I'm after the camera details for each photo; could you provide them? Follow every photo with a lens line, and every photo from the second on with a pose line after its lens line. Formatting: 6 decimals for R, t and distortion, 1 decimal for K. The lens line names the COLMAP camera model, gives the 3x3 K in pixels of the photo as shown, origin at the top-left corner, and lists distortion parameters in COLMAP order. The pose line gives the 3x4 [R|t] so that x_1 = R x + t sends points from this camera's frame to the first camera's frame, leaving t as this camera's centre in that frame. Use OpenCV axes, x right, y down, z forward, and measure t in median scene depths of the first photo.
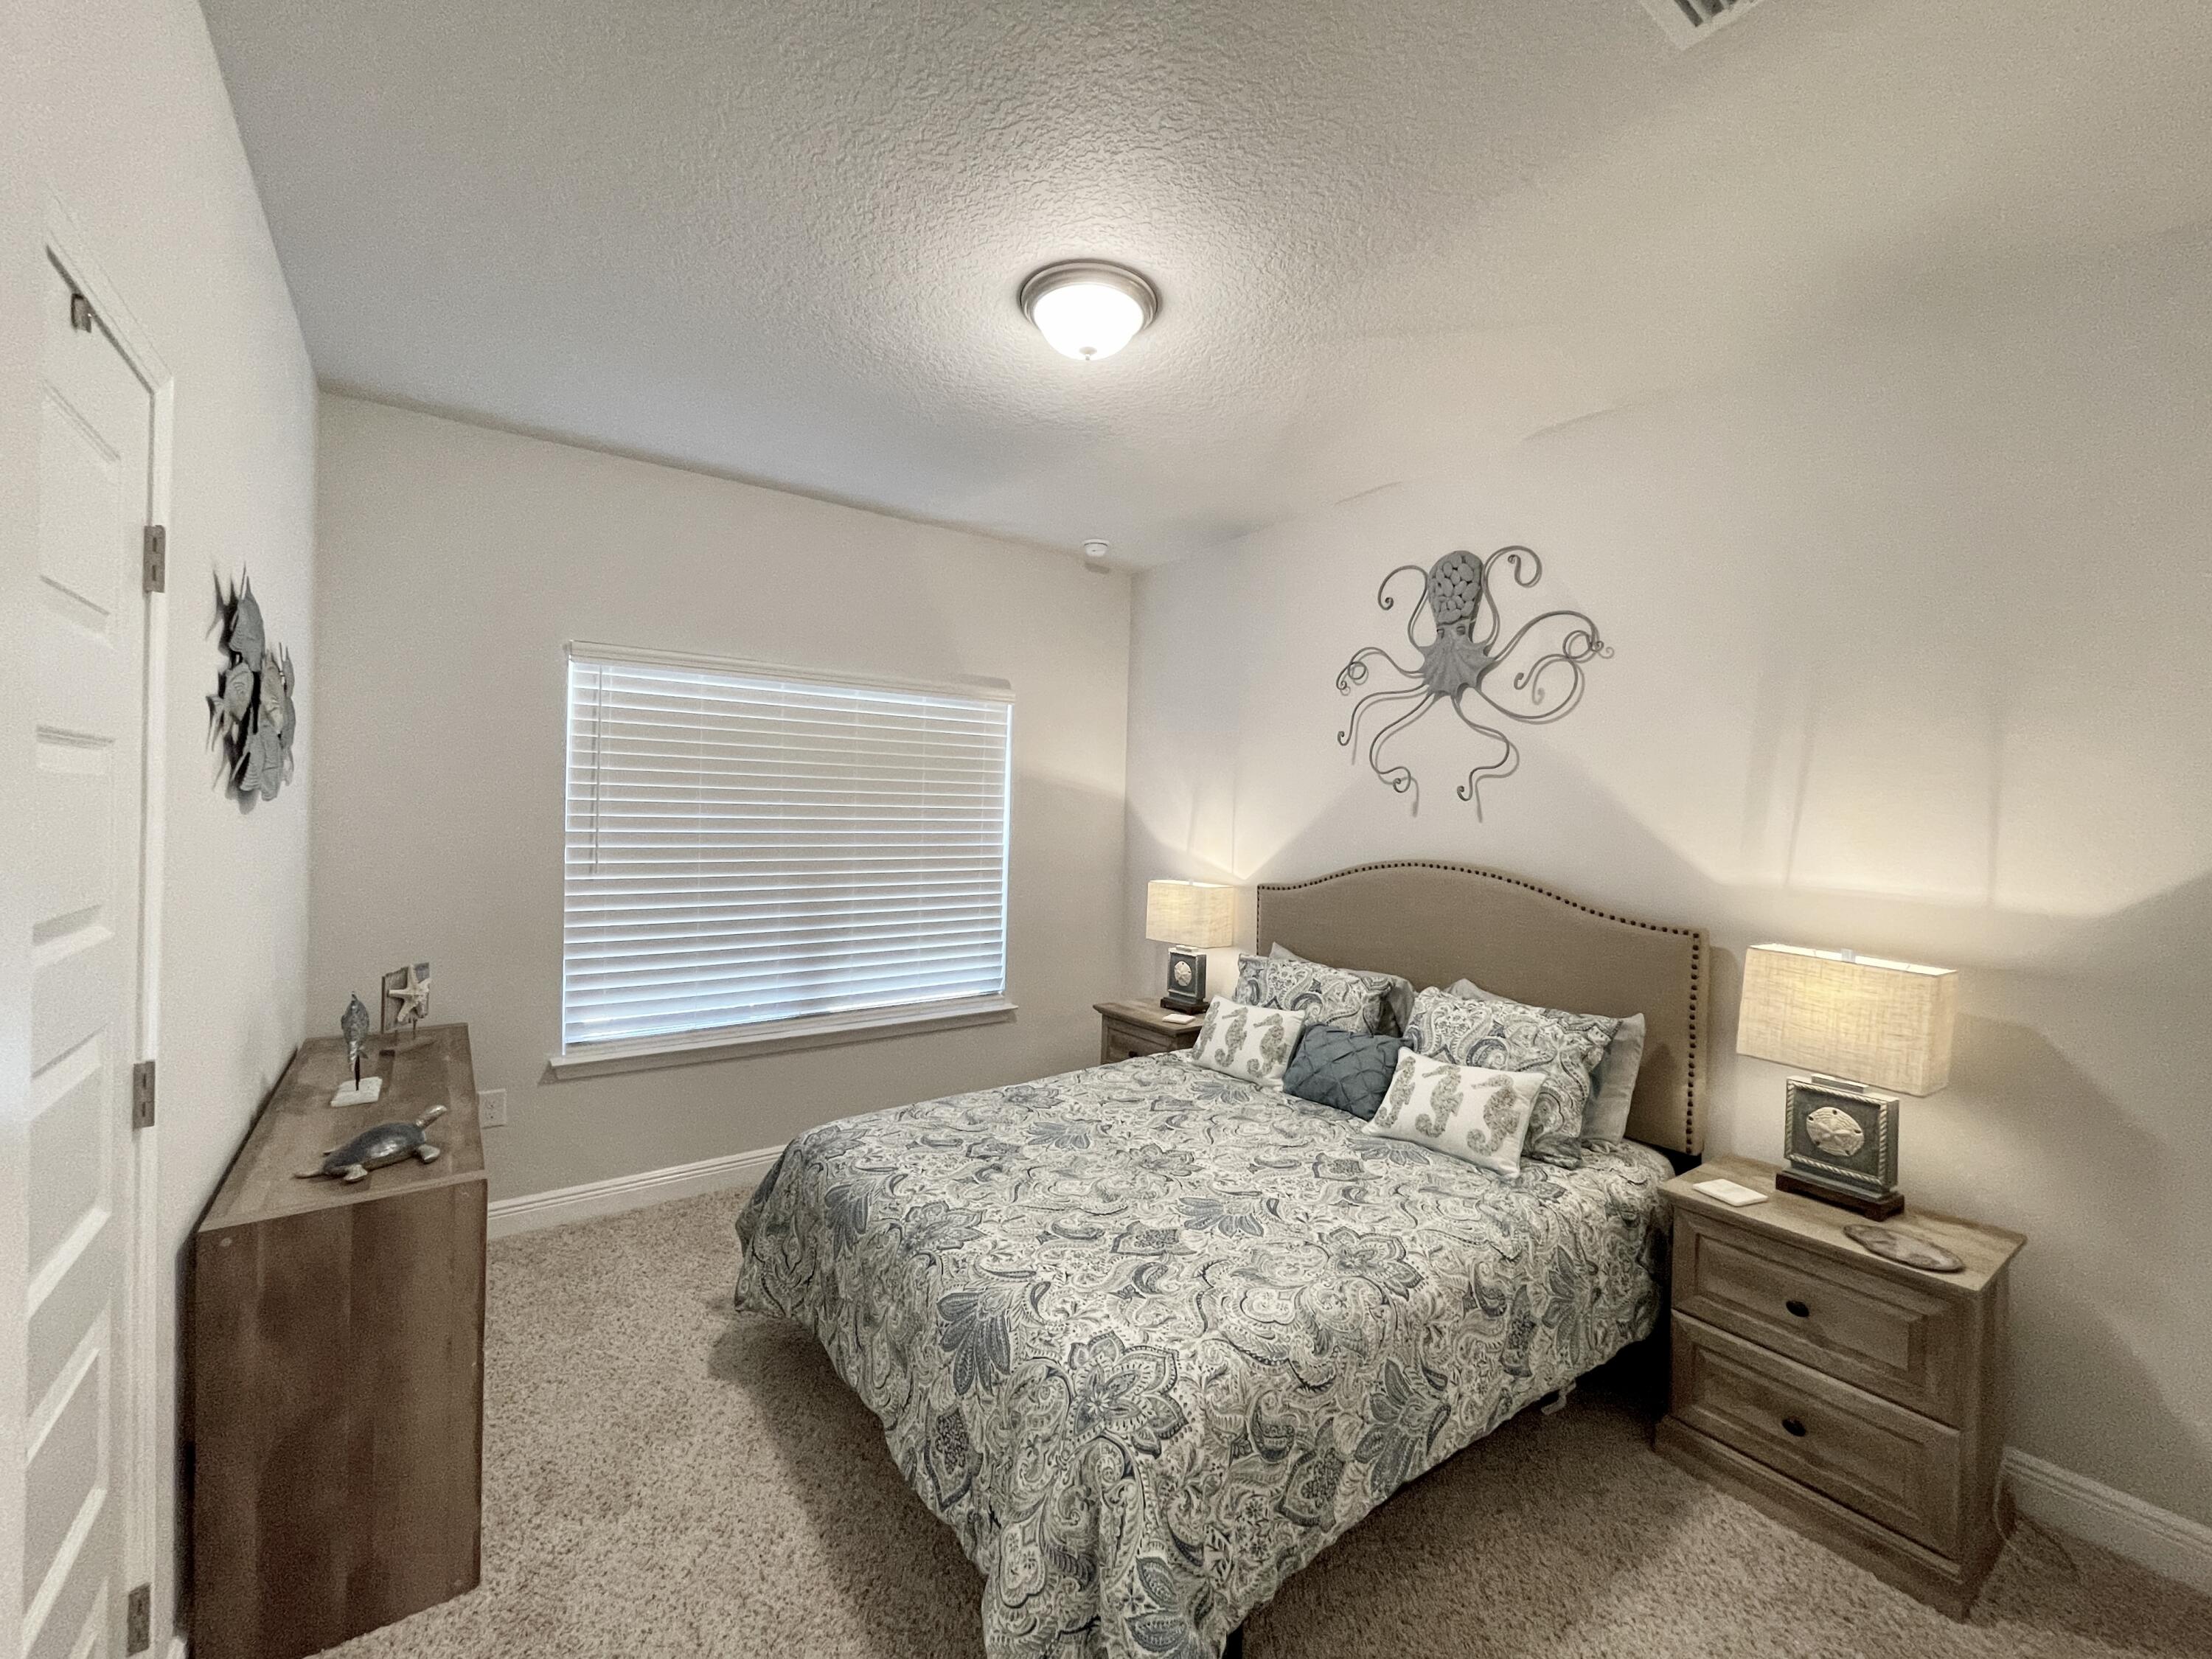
lens RADIAL K [[896.6, 0, 1100.0], [0, 896.6, 816.7], [0, 0, 1]] dist [-0.004992, 0.001792]
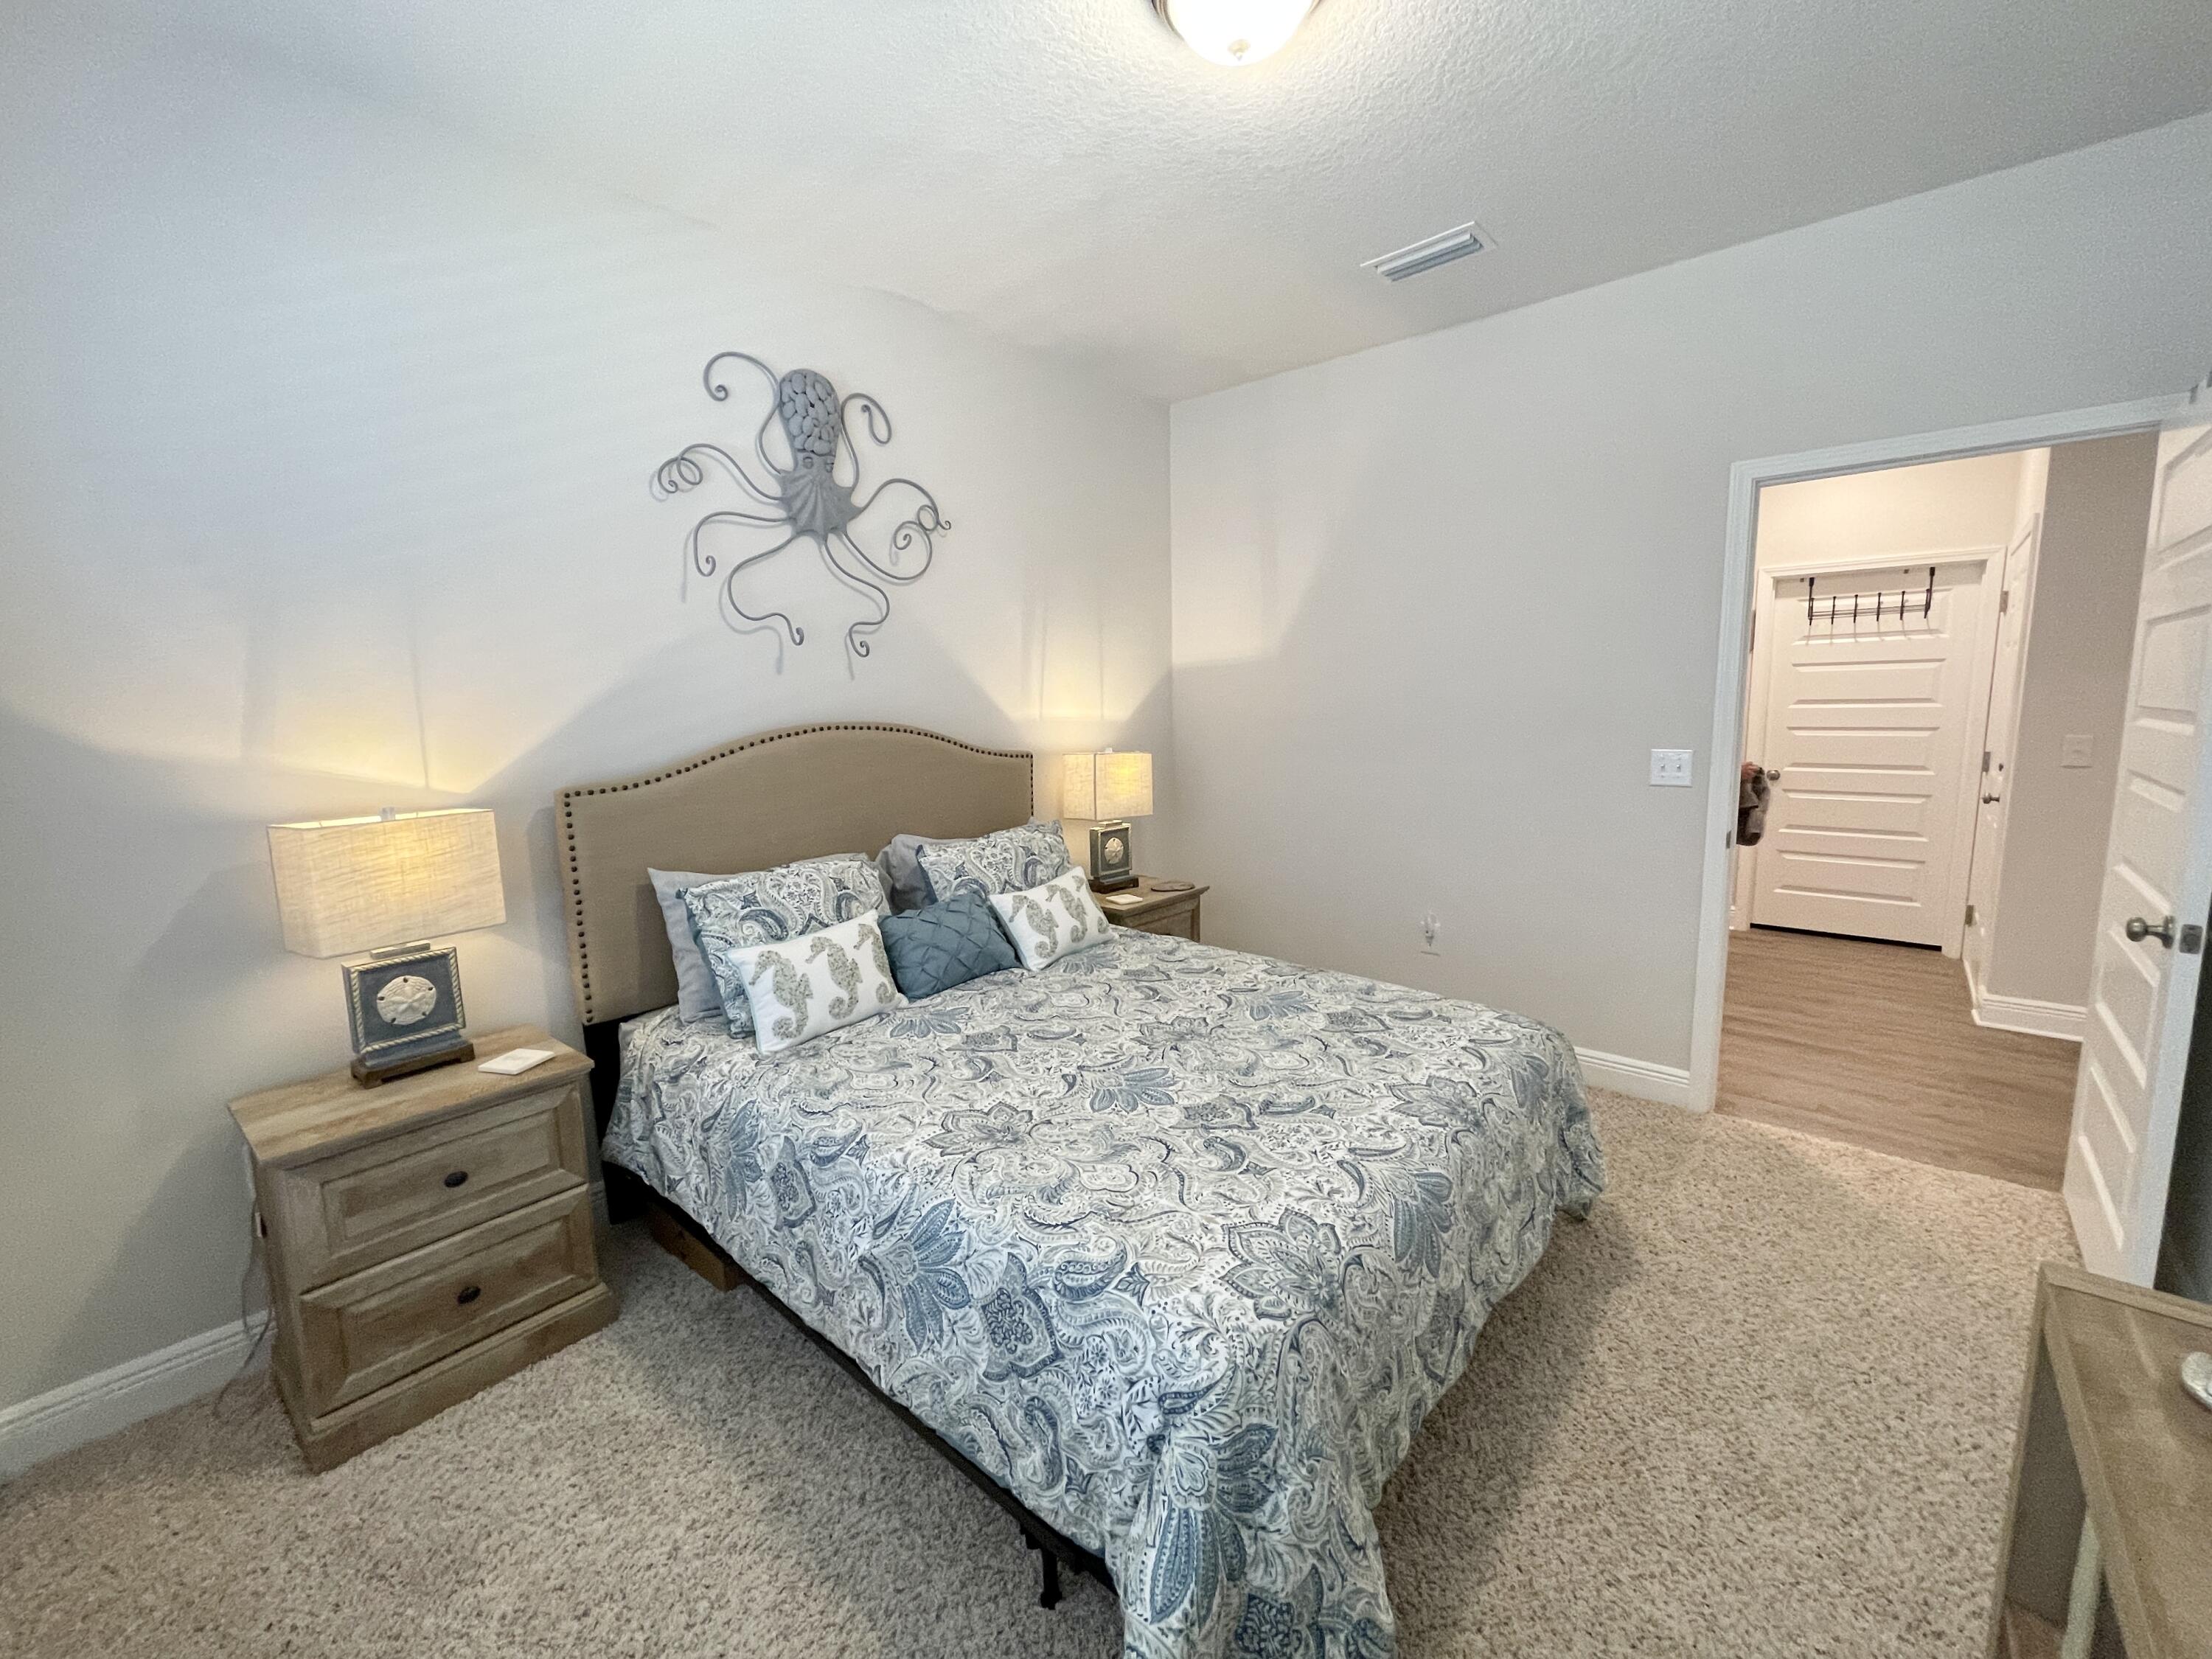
lens RADIAL K [[896.6, 0, 1094.0], [0, 896.6, 829.7], [0, 0, 1]] dist [-0.004992, 0.001792]
pose [[-0.222613, -0.164718, 0.960891, -0.610961], [0.010832, 0.985145, 0.171385, 0.002336], [-0.974847, 0.048561, -0.217522, 0.981752]]
